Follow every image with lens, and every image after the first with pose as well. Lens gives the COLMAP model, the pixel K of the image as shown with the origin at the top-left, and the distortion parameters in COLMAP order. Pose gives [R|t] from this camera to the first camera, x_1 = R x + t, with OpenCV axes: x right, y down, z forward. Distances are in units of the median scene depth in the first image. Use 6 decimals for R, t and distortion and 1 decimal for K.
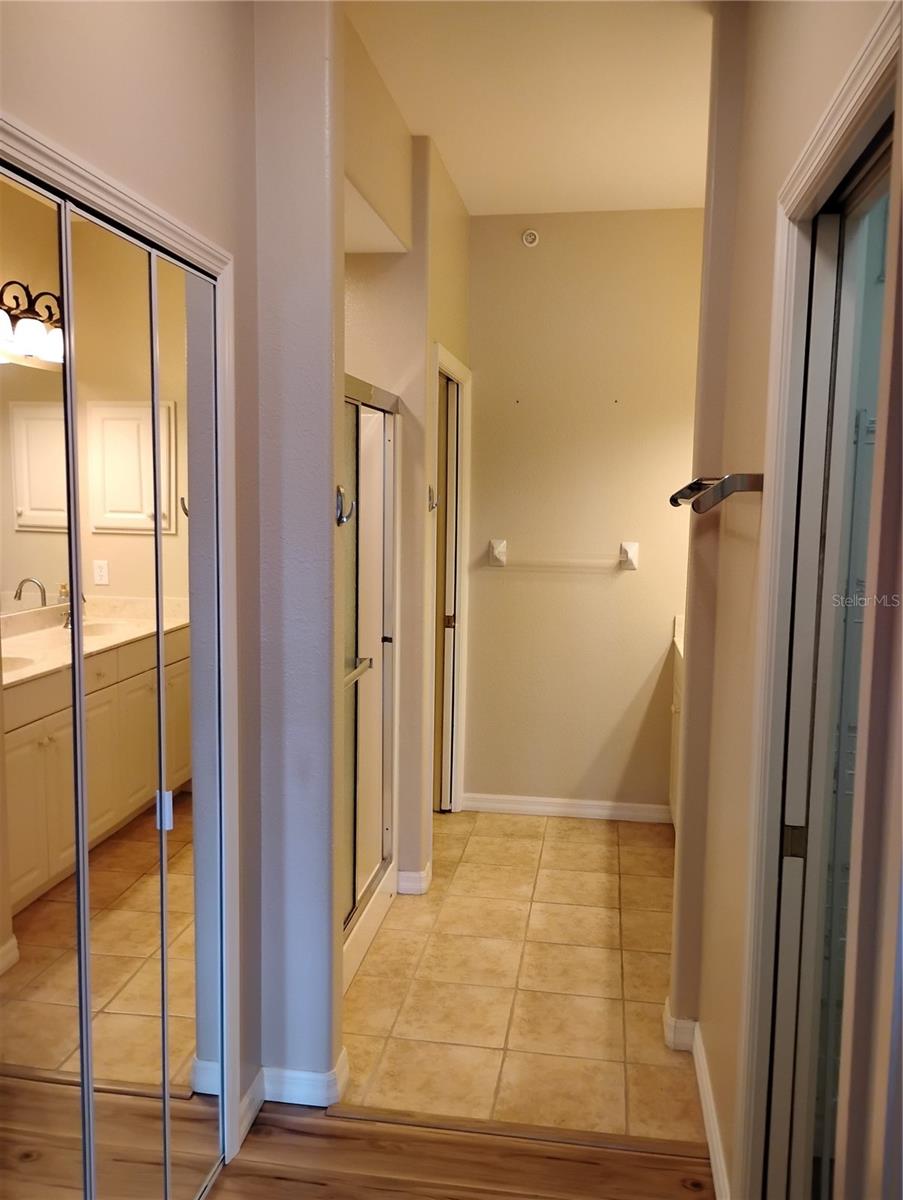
lens RADIAL K [[994.2, 0, 450.5], [0, 994.2, 600.0], [0, 0, 1]] dist [0.040732, -0.050839]
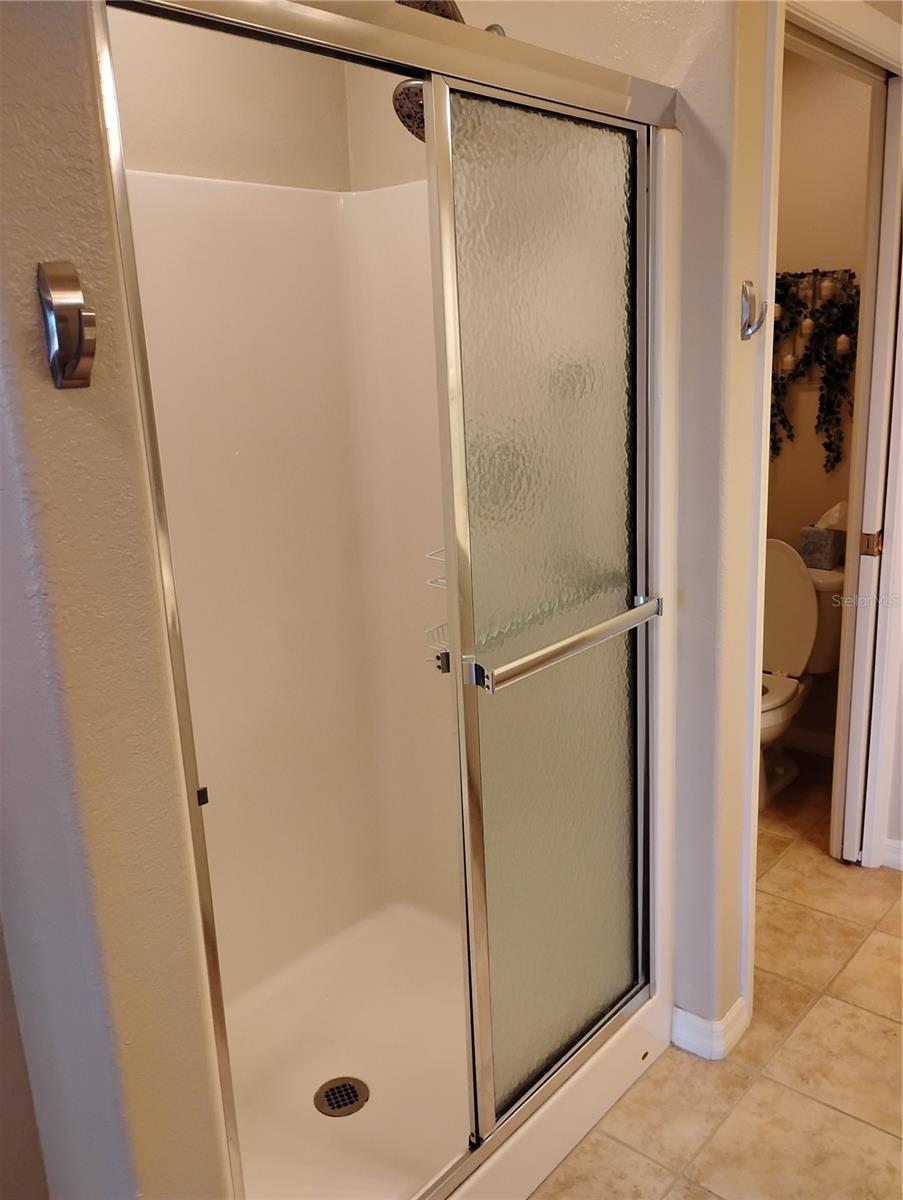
lens RADIAL K [[994.2, 0, 455.2], [0, 994.2, 604.8], [0, 0, 1]] dist [0.040732, -0.050839]
pose [[0.847613, 0.078232, -0.524816, 0.133478], [-0.000991, 0.989303, 0.145870, -0.035300], [0.530614, -0.123121, 0.838624, 0.552136]]
